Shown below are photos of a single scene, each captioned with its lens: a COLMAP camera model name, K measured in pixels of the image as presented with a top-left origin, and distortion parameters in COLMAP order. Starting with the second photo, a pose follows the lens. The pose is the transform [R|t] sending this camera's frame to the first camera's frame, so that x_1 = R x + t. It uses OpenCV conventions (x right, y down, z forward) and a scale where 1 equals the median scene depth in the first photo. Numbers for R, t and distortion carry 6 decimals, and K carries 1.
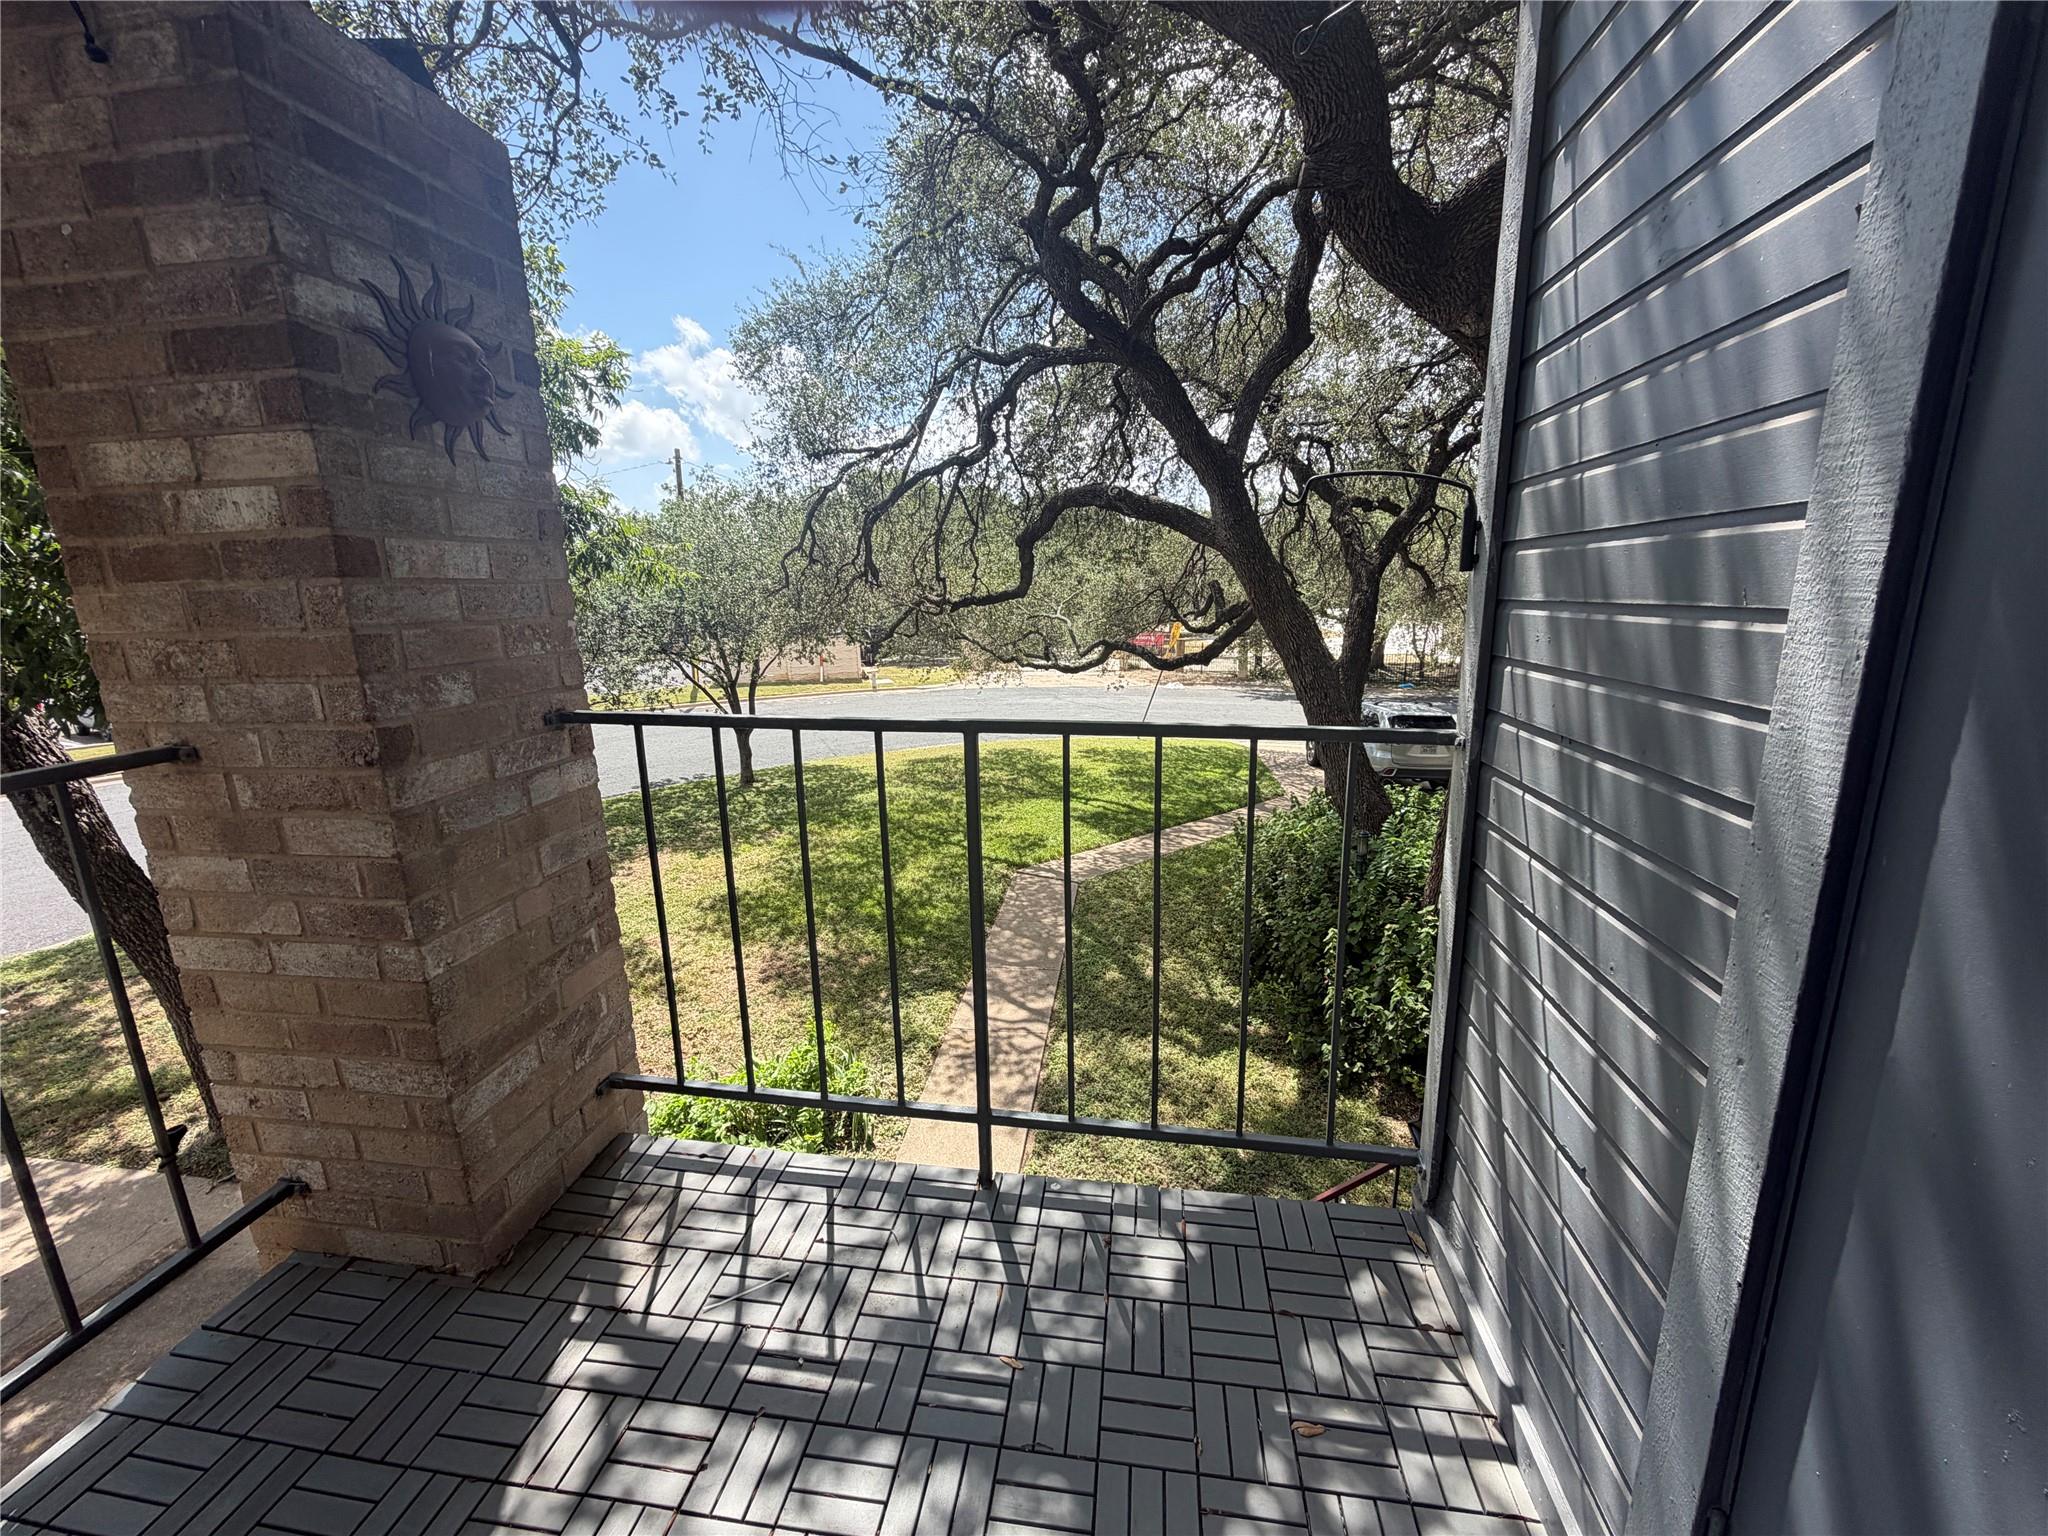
lens RADIAL K [[814.6, 0, 1020.5], [0, 814.6, 768.3], [0, 0, 1]] dist [0.000404, -0.000339]
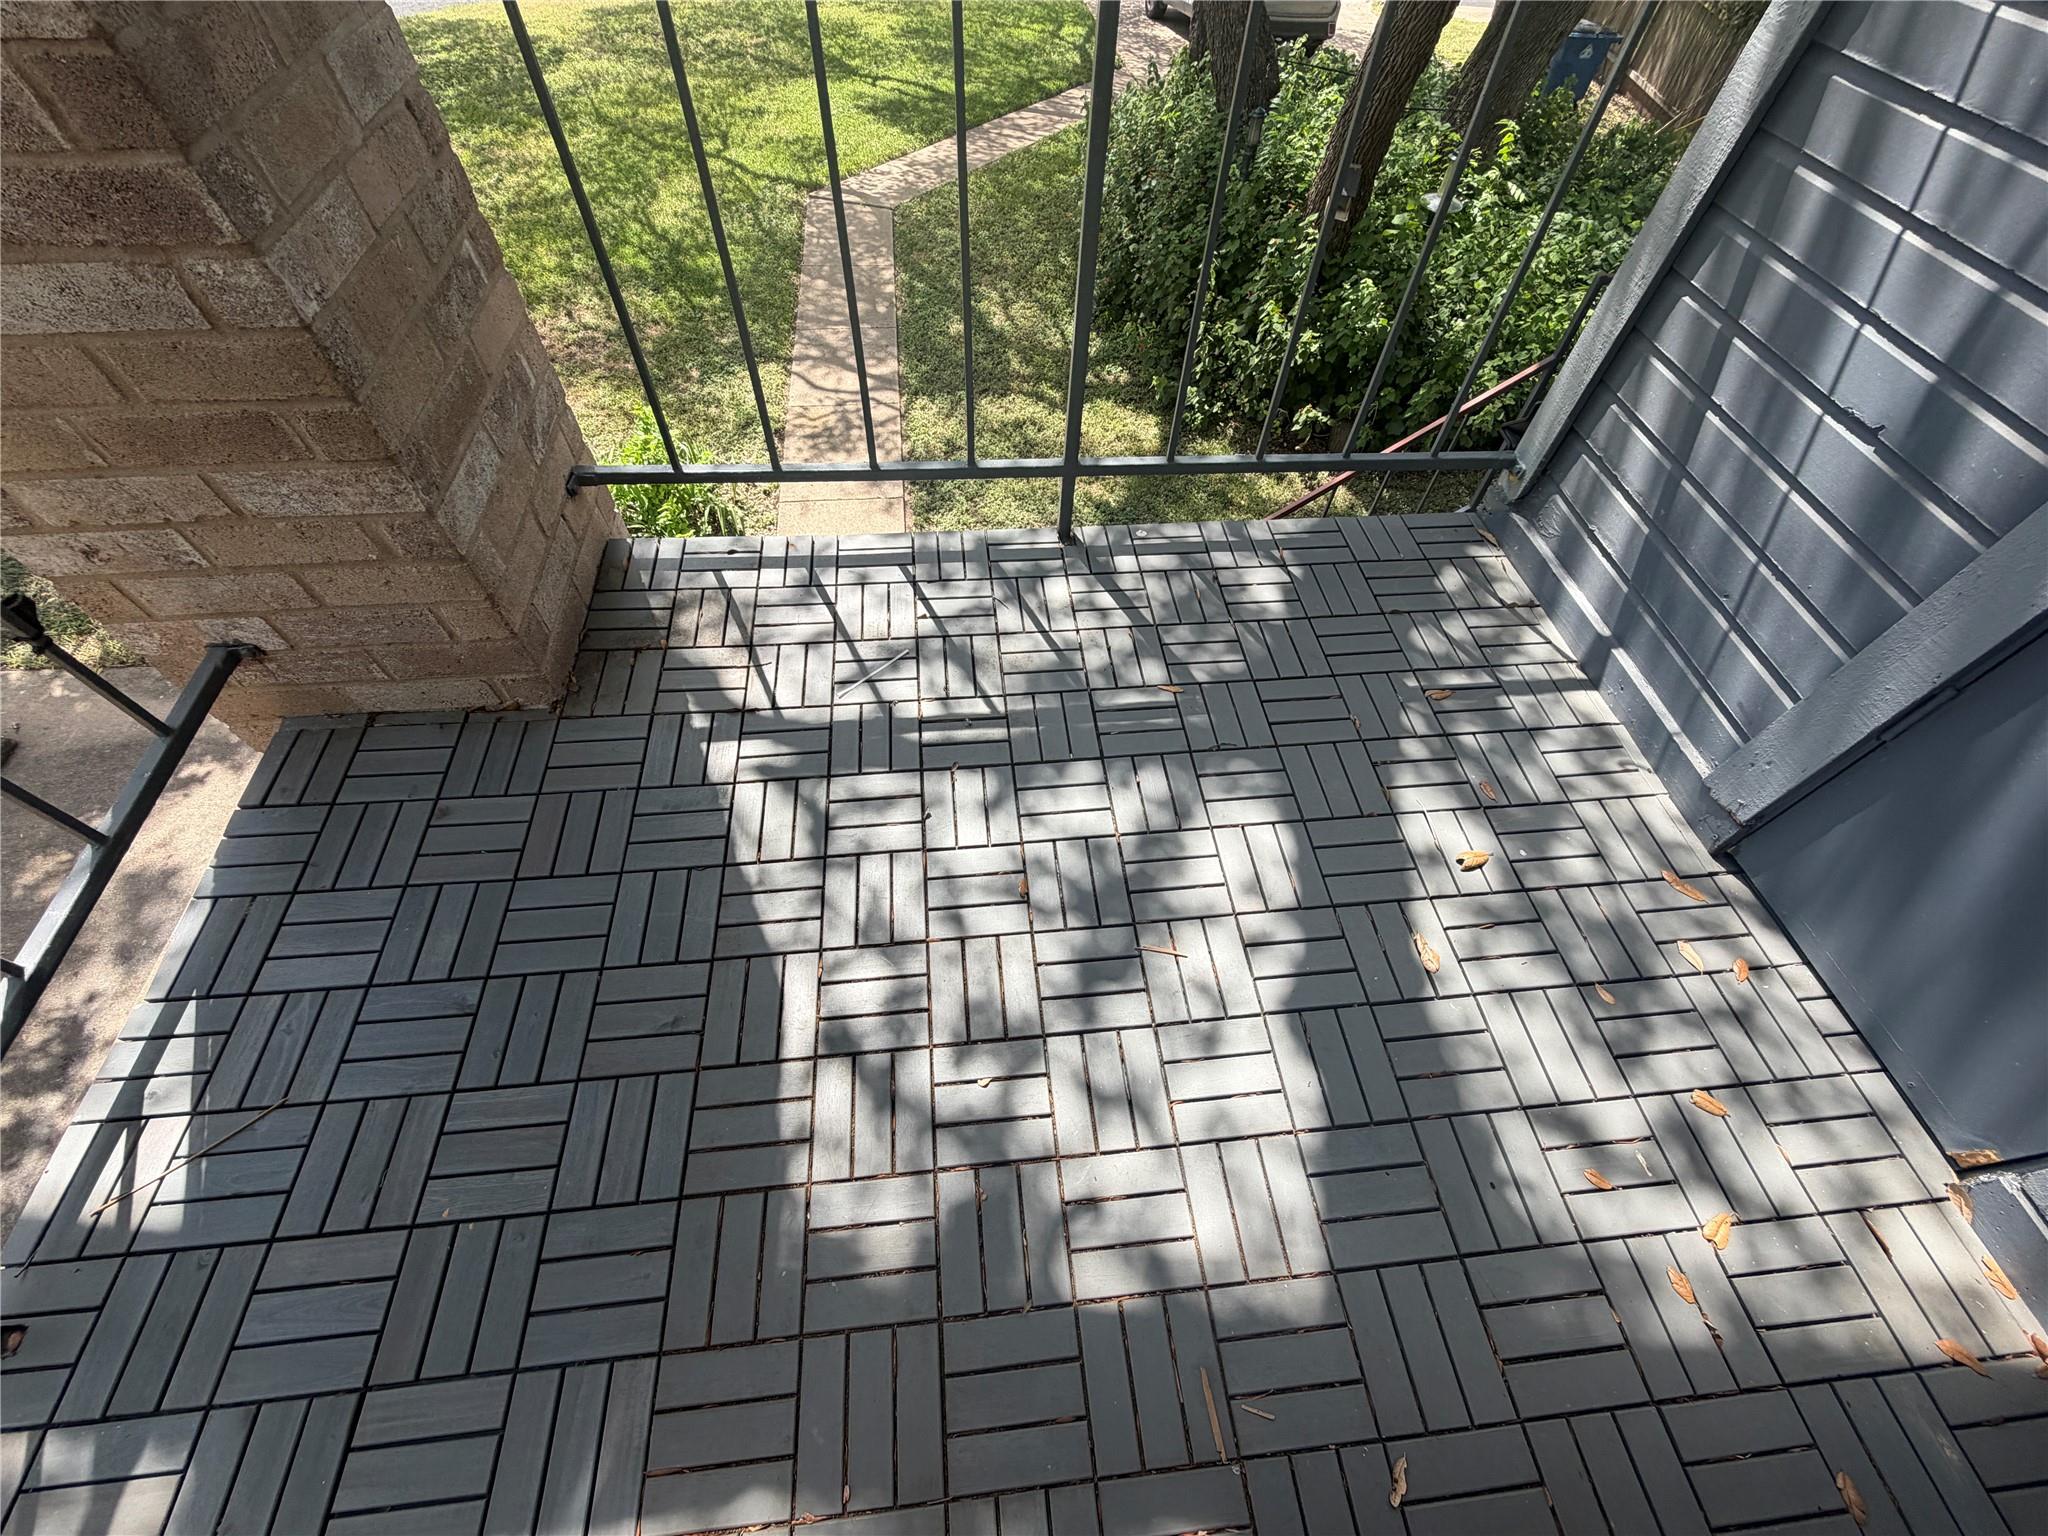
lens RADIAL K [[814.6, 0, 1020.5], [0, 814.6, 768.3], [0, 0, 1]] dist [0.000404, -0.000339]
pose [[0.967035, -0.174397, 0.185550, -0.096463], [0.005728, 0.743380, 0.668845, 0.026257], [-0.254579, -0.645734, 0.719873, 0.056338]]
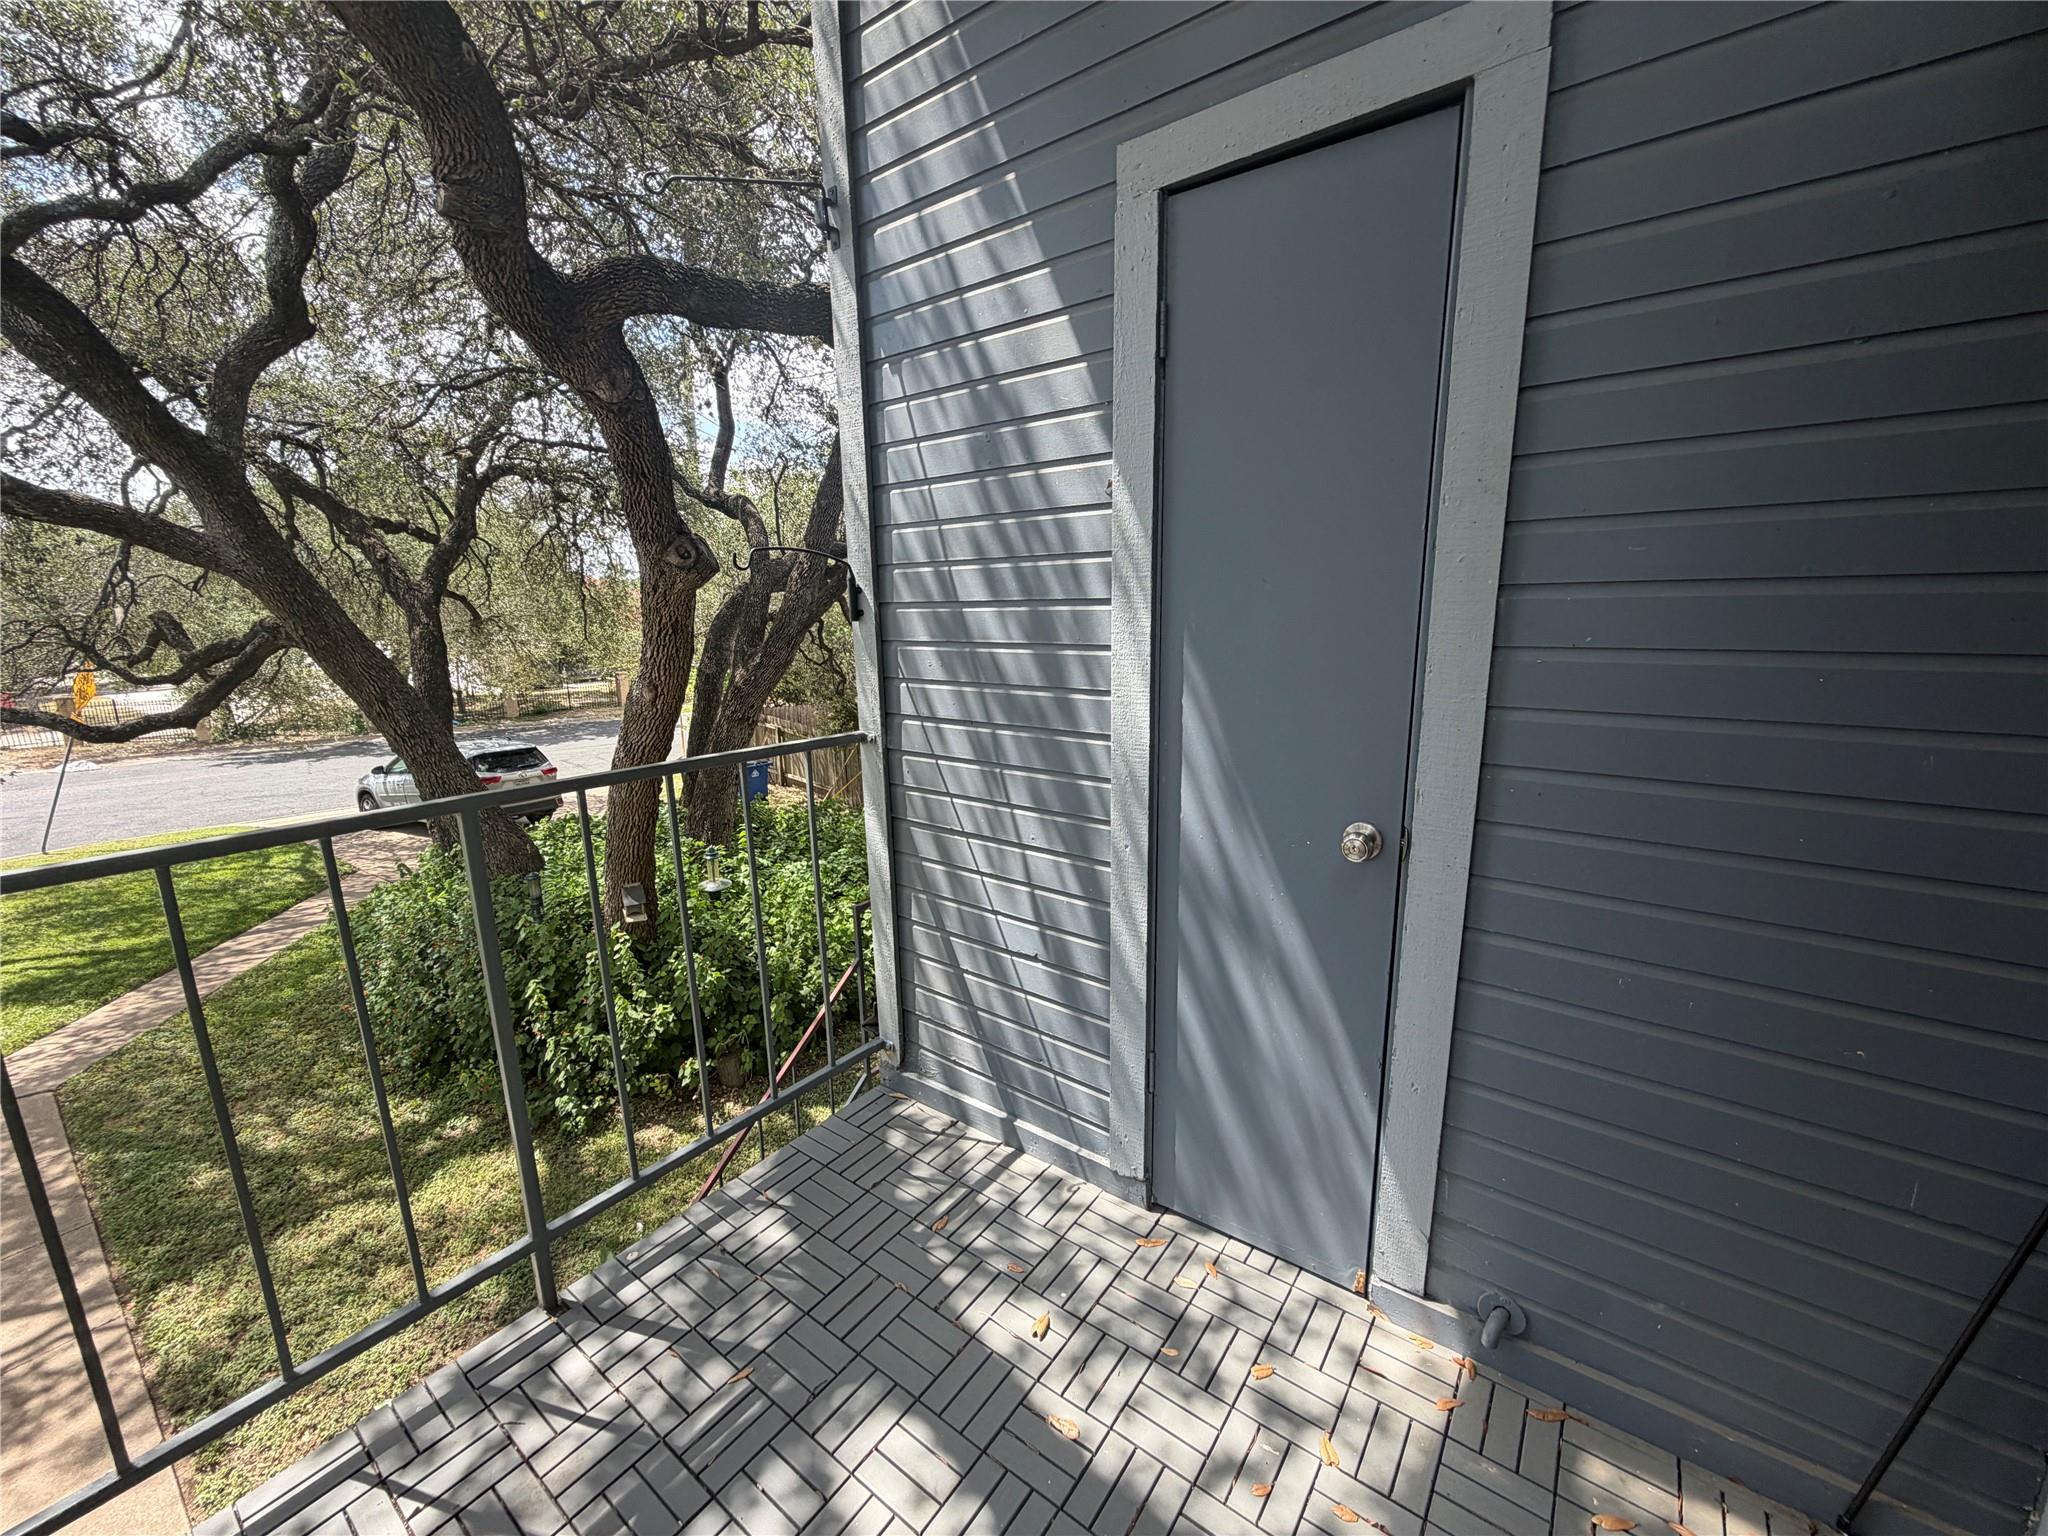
lens RADIAL K [[814.6, 0, 1020.5], [0, 814.6, 768.3], [0, 0, 1]] dist [0.000404, -0.000339]
pose [[0.471270, -0.172305, 0.864995, -0.145984], [0.200252, 0.976022, 0.085319, -0.012201], [-0.858955, 0.133009, 0.494474, 0.016185]]
